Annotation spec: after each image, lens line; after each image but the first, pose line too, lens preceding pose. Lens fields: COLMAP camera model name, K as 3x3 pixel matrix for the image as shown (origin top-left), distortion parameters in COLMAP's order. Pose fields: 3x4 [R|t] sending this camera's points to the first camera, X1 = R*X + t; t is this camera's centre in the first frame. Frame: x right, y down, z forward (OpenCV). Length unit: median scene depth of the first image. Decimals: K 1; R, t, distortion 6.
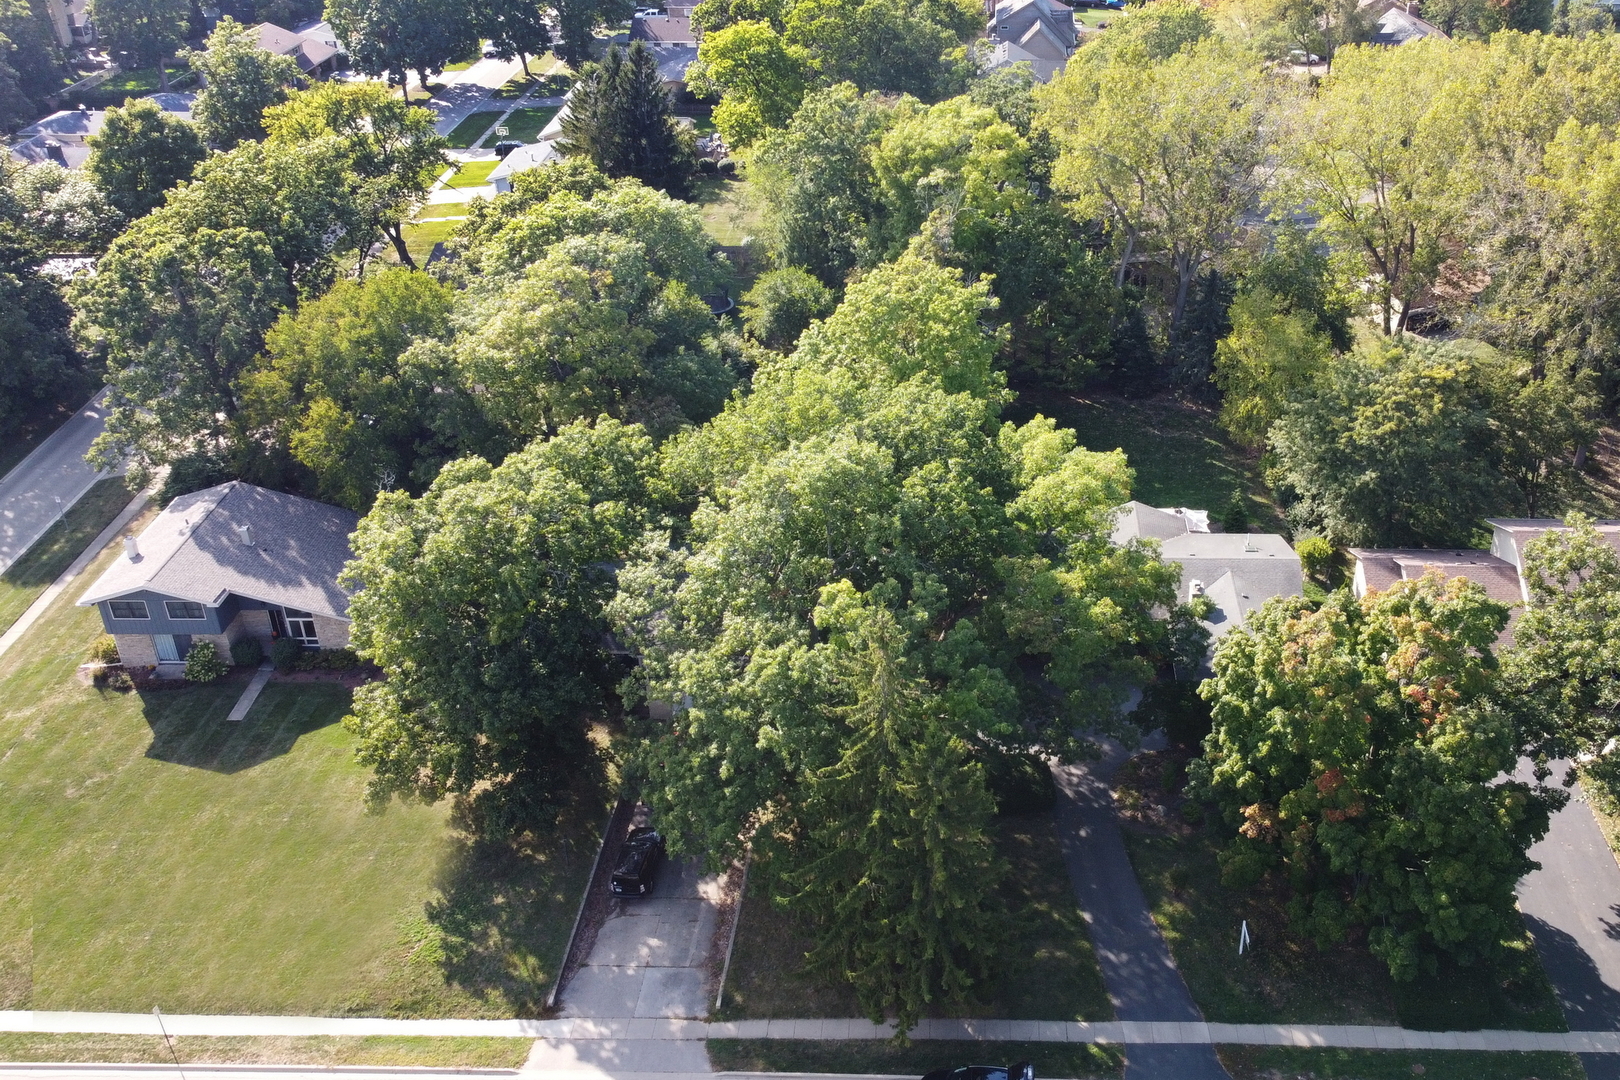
lens RADIAL K [[1646.7, 0, 810.0], [0, 1646.7, 540.0], [0, 0, 1]] dist [0.014807, -0.009316]
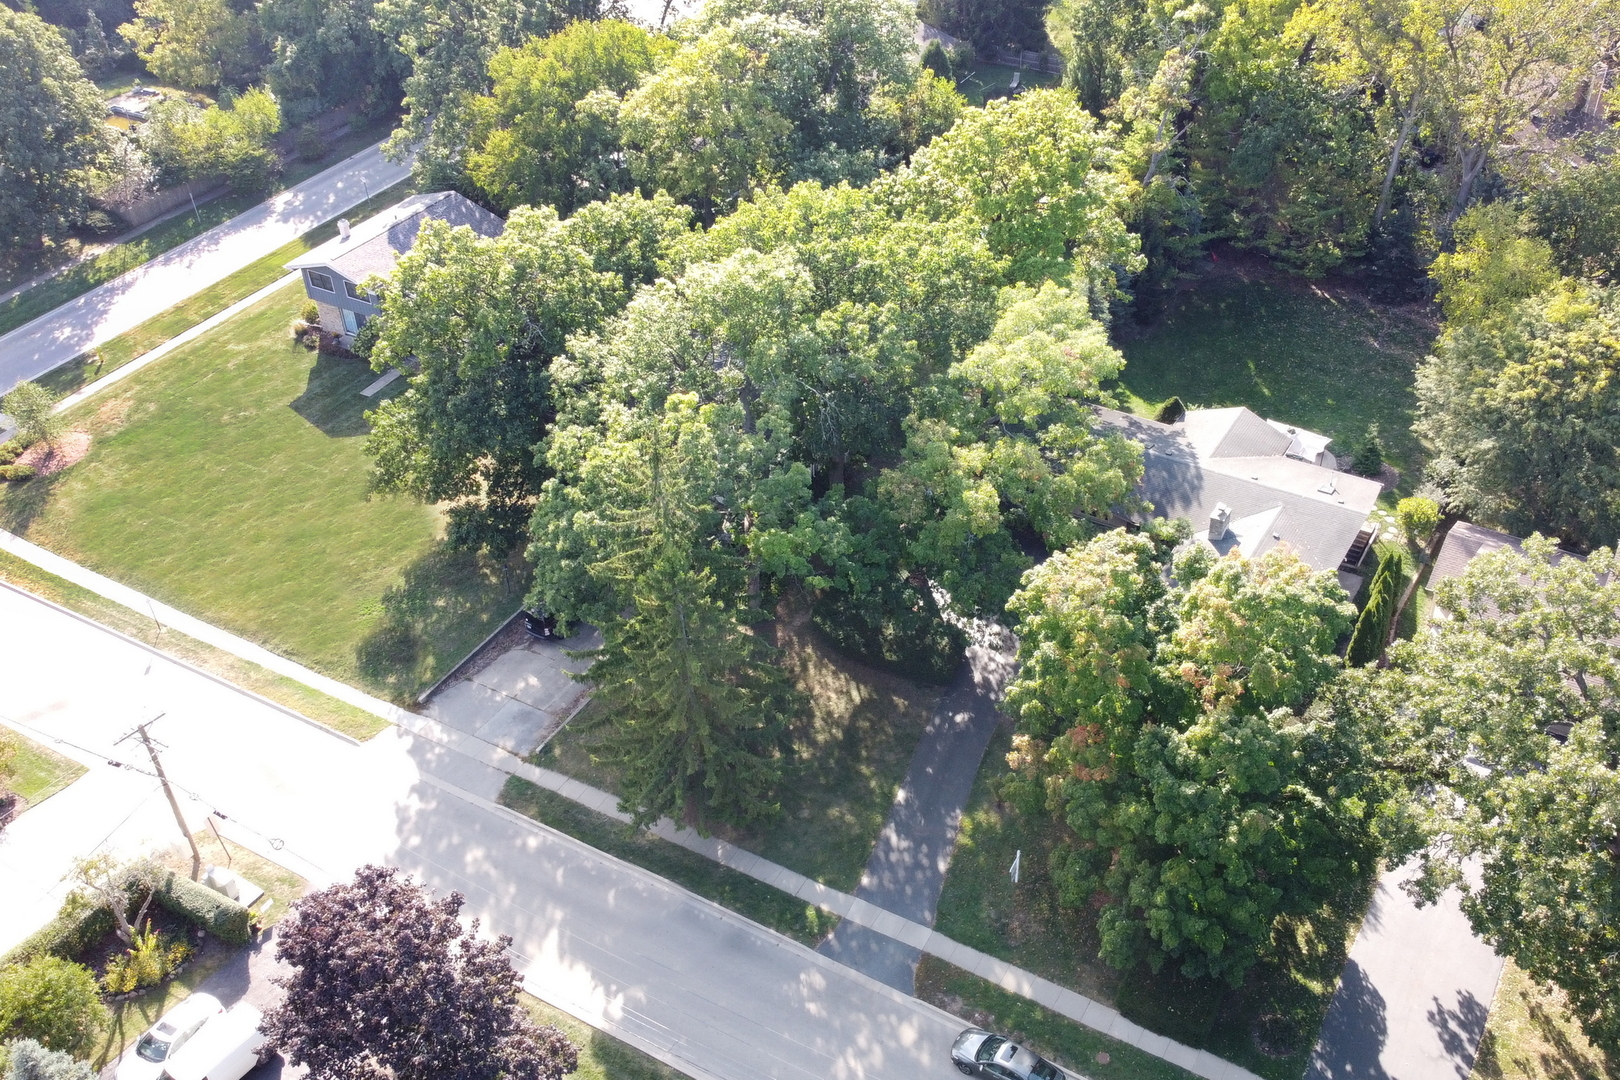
lens RADIAL K [[1622.3, 0, 810.0], [0, 1622.3, 540.0], [0, 0, 1]] dist [-0.006457, 0.011198]
pose [[0.879055, 0.278434, -0.386959, 0.452710], [-0.224934, 0.957924, 0.178284, -0.075706], [0.420318, -0.069681, 0.904698, 0.118366]]
